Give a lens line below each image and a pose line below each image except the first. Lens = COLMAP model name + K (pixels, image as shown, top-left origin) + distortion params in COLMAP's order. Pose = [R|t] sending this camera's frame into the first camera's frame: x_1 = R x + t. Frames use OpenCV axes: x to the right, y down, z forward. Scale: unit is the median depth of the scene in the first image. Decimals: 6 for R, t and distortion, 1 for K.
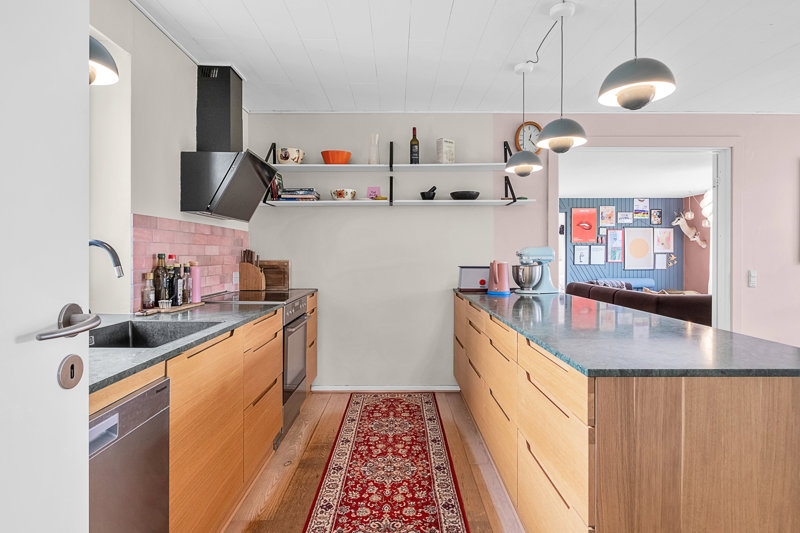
lens RADIAL K [[402.2, 0, 401.1], [0, 402.2, 258.3], [0, 0, 1]] dist [-0.004663, -0.000576]
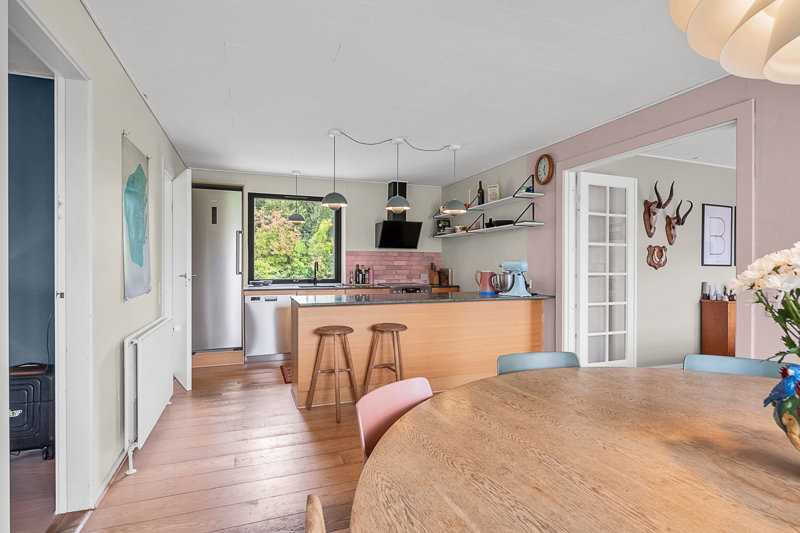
lens RADIAL K [[411.6, 0, 399.5], [0, 411.6, 266.0], [0, 0, 1]] dist [0.004095, 0.000484]
pose [[0.339983, 0.006590, -0.940409, 0.521049], [-0.007076, 0.999965, 0.004449, -0.004121], [0.940405, 0.005141, 0.340017, 0.070768]]
